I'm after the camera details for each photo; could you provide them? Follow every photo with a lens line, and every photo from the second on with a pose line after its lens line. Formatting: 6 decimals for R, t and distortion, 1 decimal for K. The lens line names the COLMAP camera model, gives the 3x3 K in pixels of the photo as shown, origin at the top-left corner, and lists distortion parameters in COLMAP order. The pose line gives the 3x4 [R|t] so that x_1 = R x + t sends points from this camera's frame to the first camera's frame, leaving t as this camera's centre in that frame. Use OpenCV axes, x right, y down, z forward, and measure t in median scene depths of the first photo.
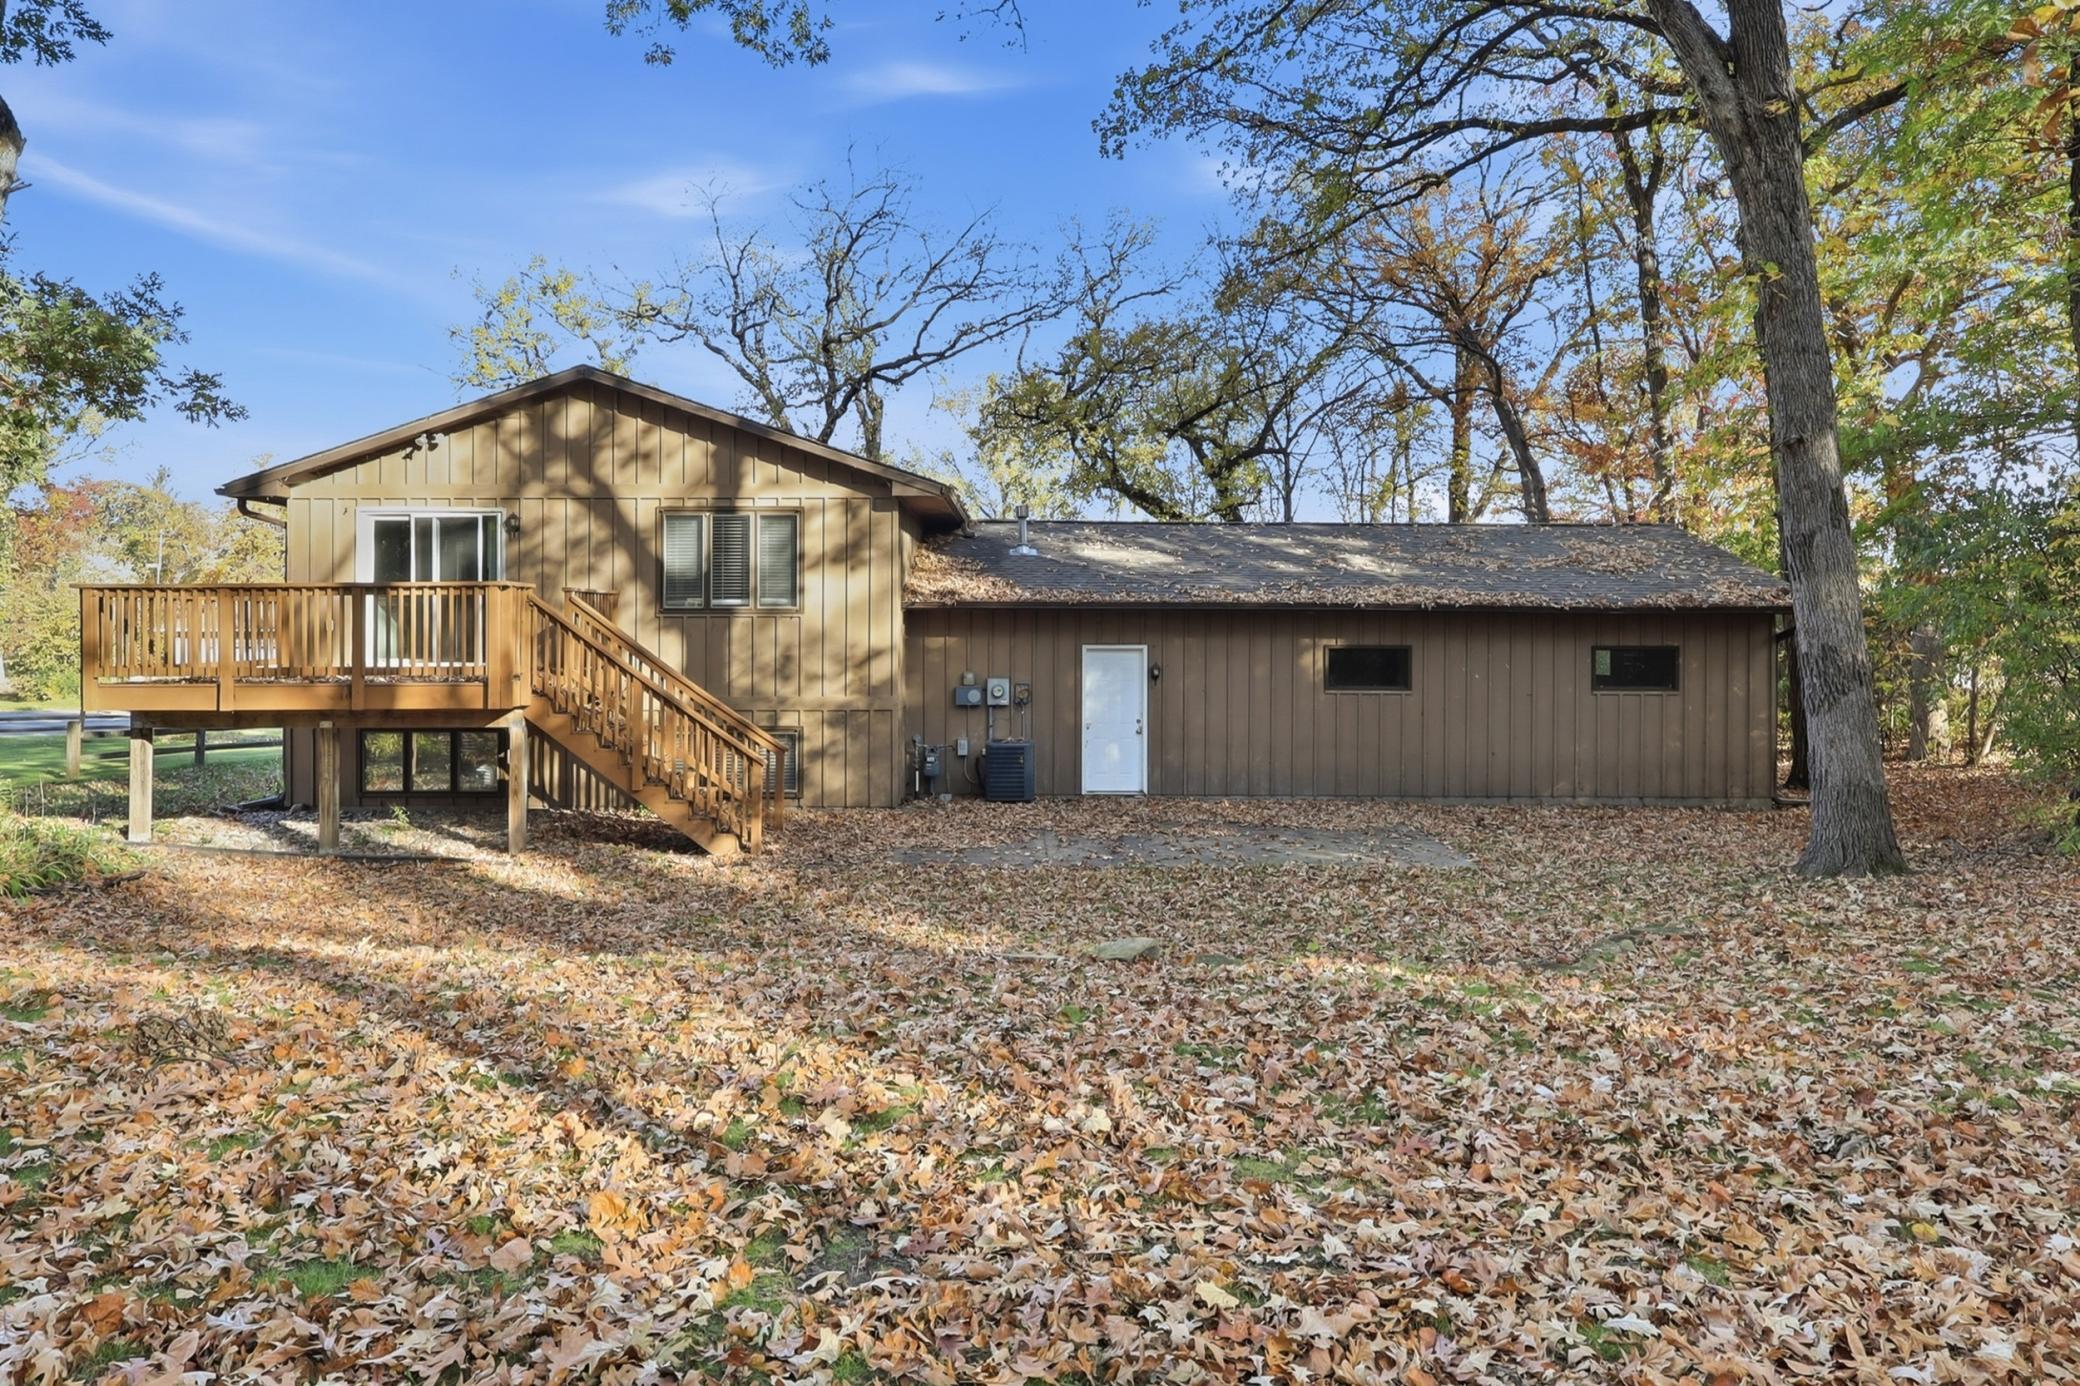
lens RADIAL K [[1291.5, 0, 1040.0], [0, 1291.5, 693.0], [0, 0, 1]] dist [-0.025709, 0.052021]
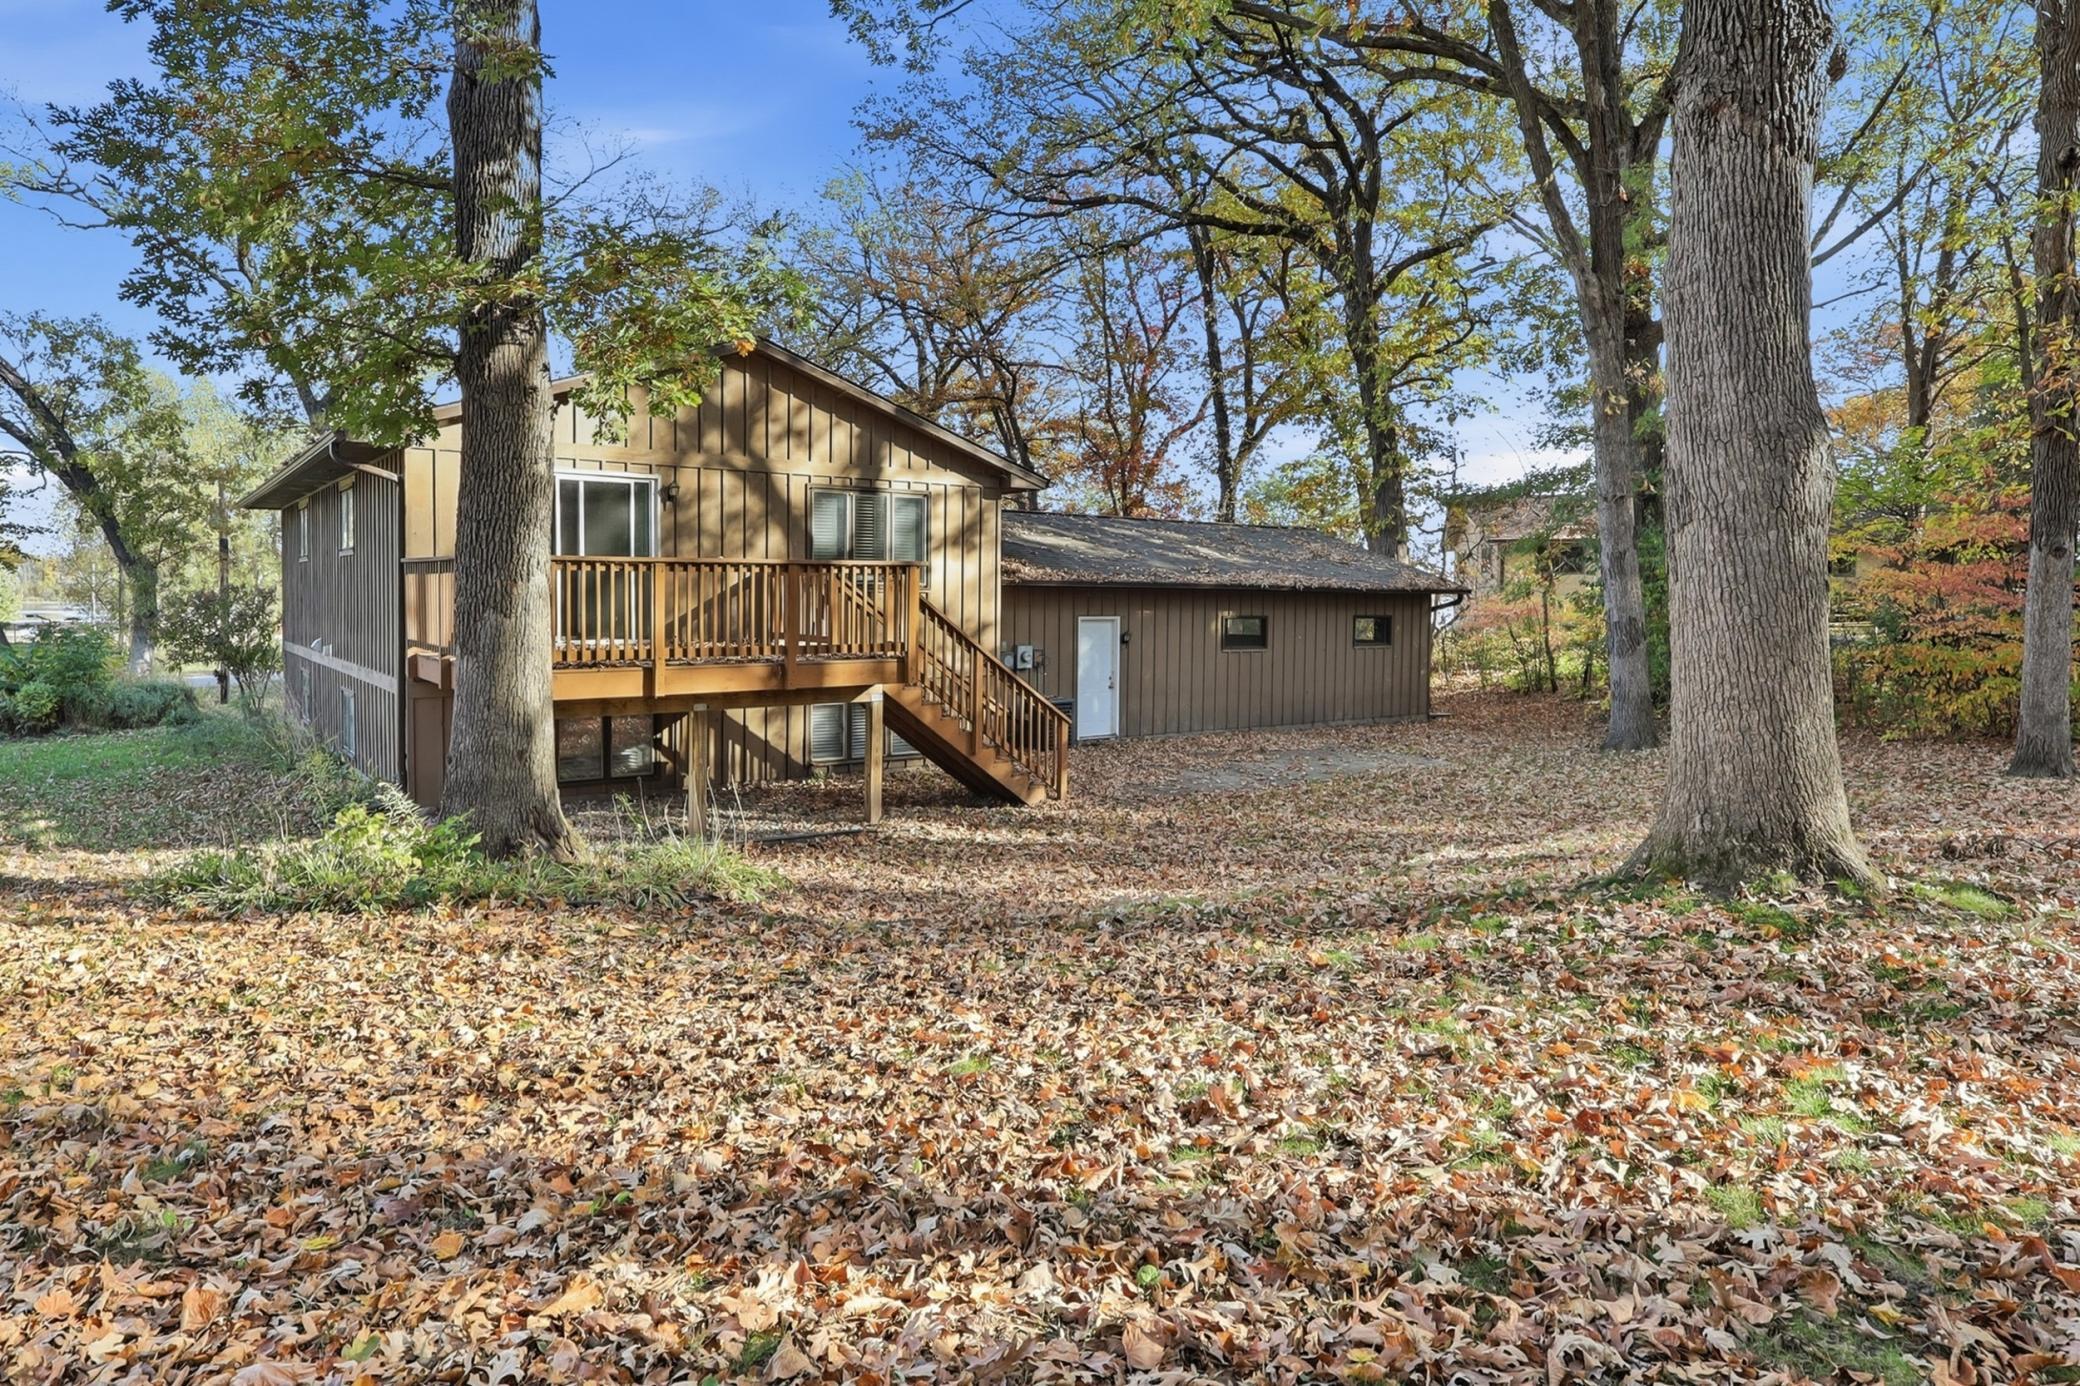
lens RADIAL K [[1250.8, 0, 1045.9], [0, 1250.8, 728.8], [0, 0, 1]] dist [0.023372, -0.000039]
pose [[0.810700, -0.056354, 0.582743, -0.731703], [0.020258, 0.997461, 0.068277, -0.014942], [-0.585111, -0.043547, 0.809783, 0.075045]]
